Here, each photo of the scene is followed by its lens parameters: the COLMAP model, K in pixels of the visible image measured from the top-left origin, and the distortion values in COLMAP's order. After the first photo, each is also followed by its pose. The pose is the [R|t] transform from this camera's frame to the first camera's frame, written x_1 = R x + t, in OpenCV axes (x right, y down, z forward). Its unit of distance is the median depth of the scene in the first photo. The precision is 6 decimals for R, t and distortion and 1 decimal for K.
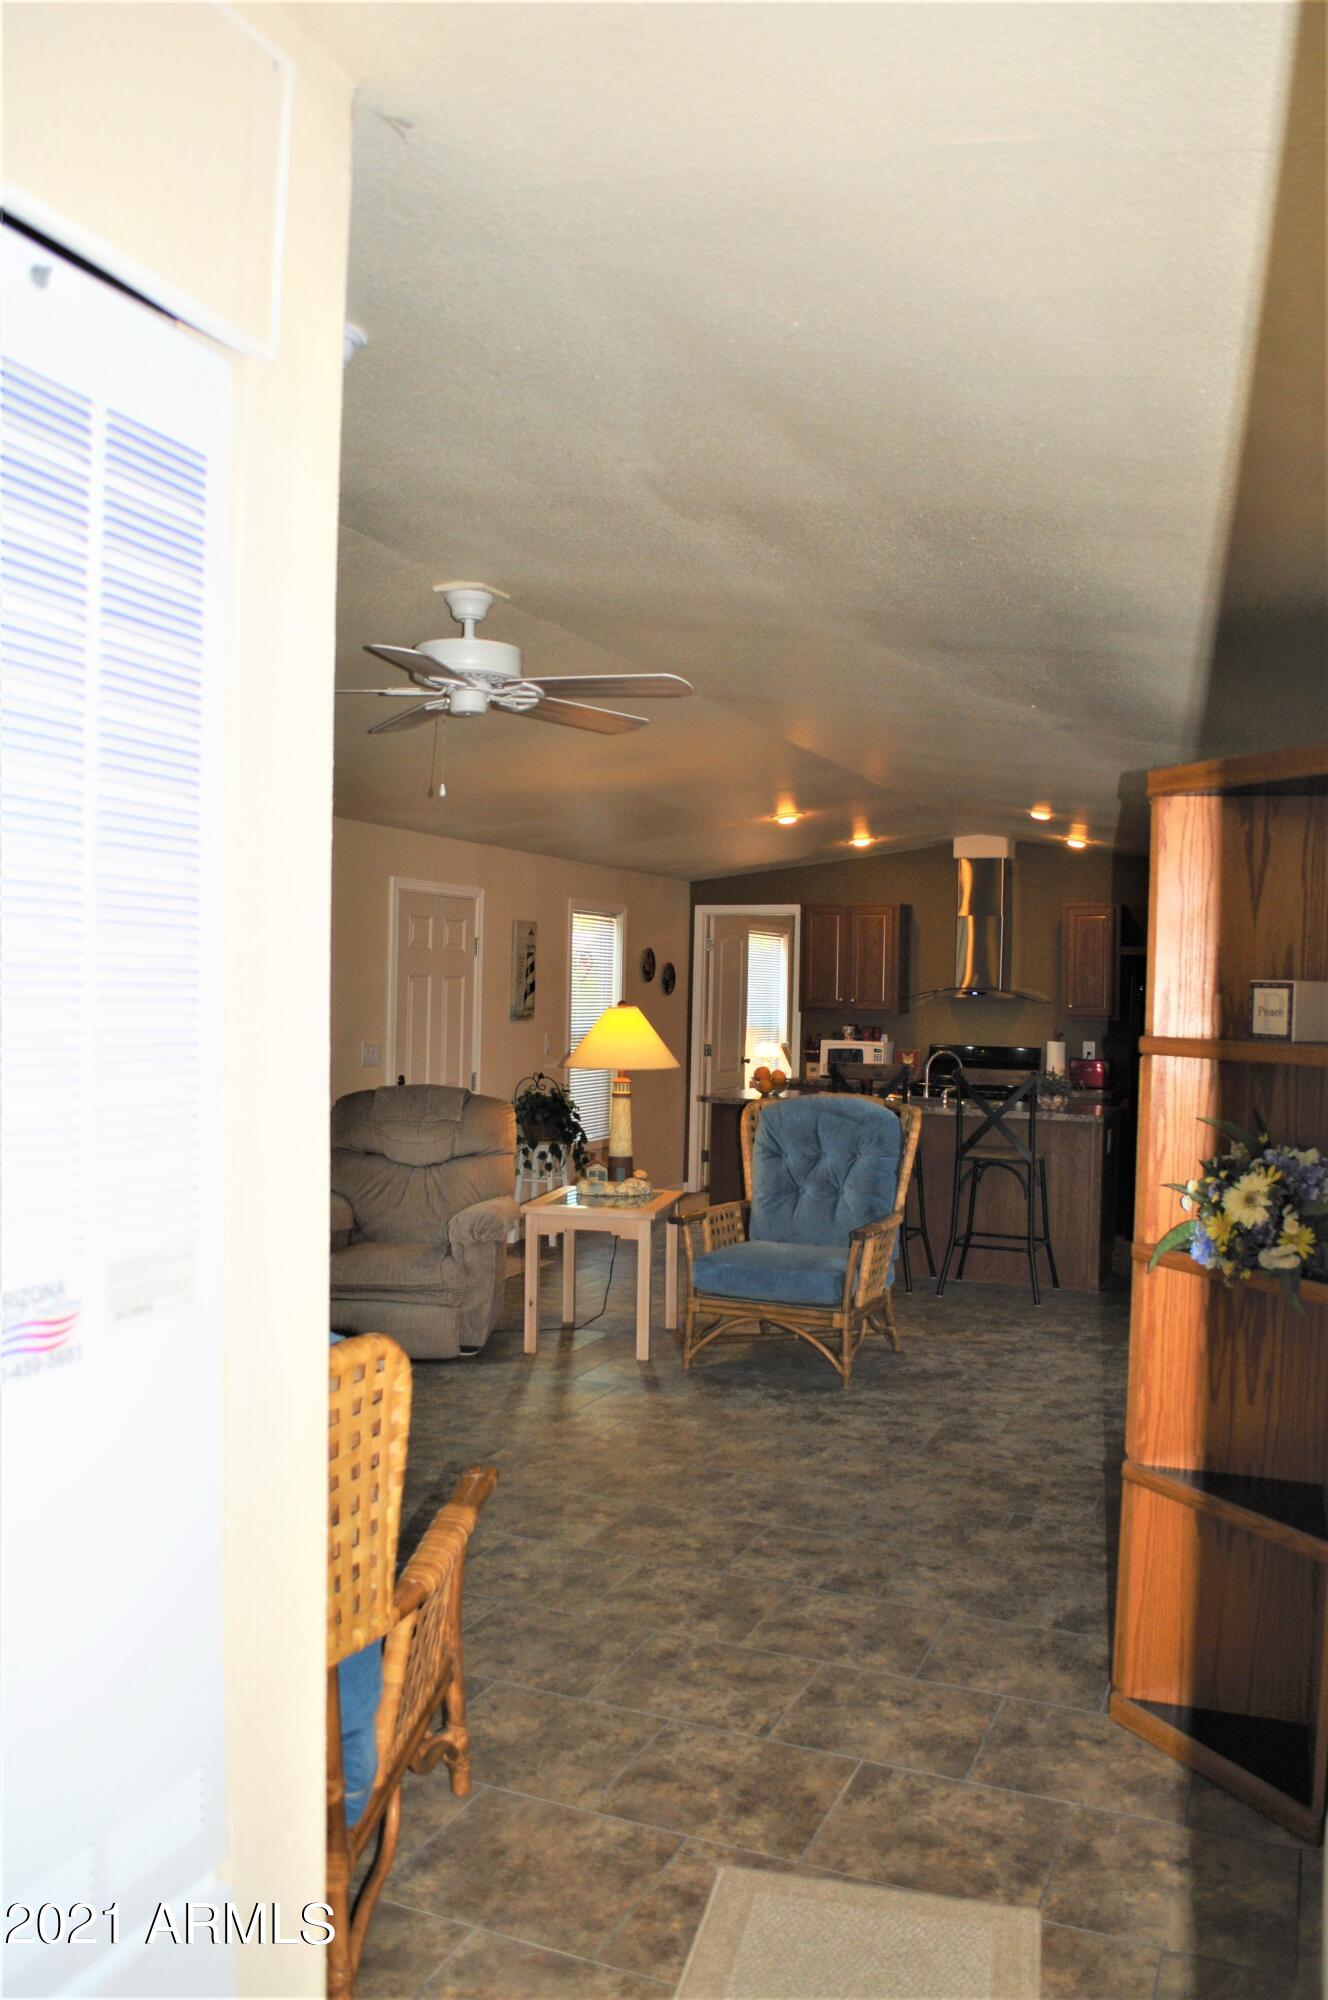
lens RADIAL K [[1572.8, 0, 667.6], [0, 1572.8, 1008.9], [0, 0, 1]] dist [-0.087690, -0.004845]
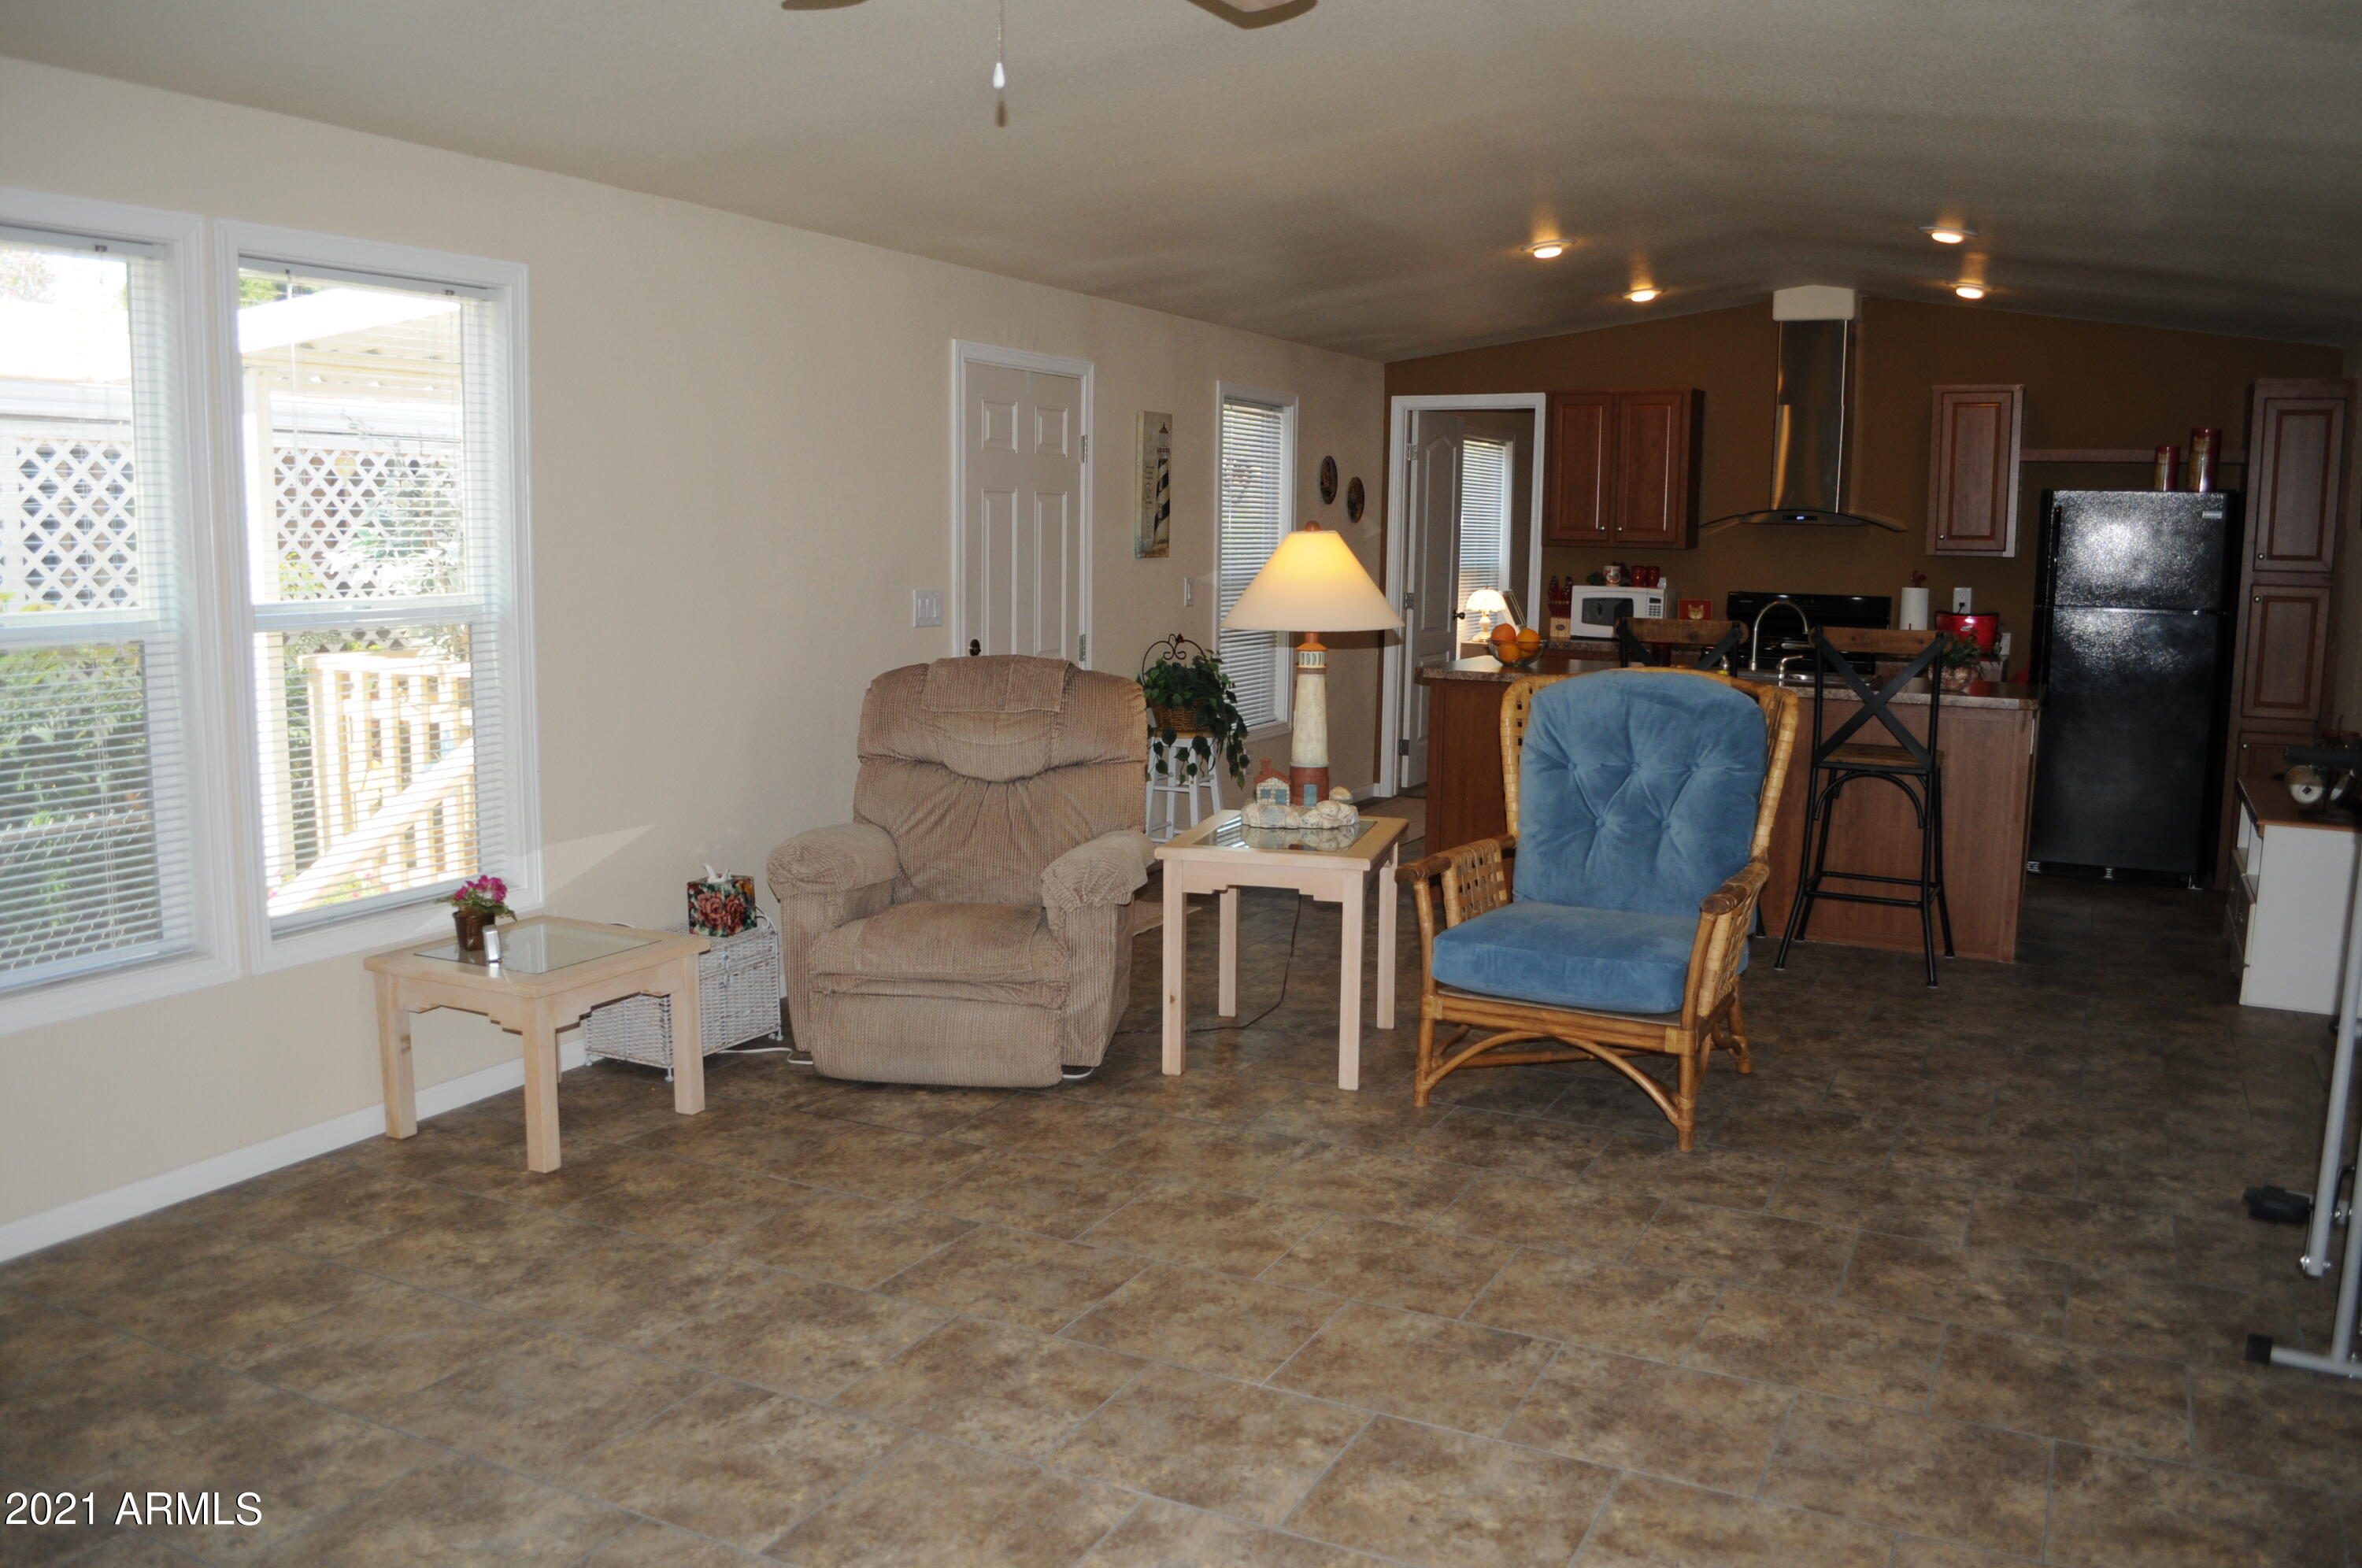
lens RADIAL K [[1857.2, 0, 1185.8], [0, 1857.2, 780.5], [0, 0, 1]] dist [-0.087690, -0.004845]
pose [[0.997466, 0.000635, -0.071148, -0.027349], [0.008002, 0.992615, 0.121046, 0.008009], [0.070699, -0.121309, 0.990094, 0.255377]]
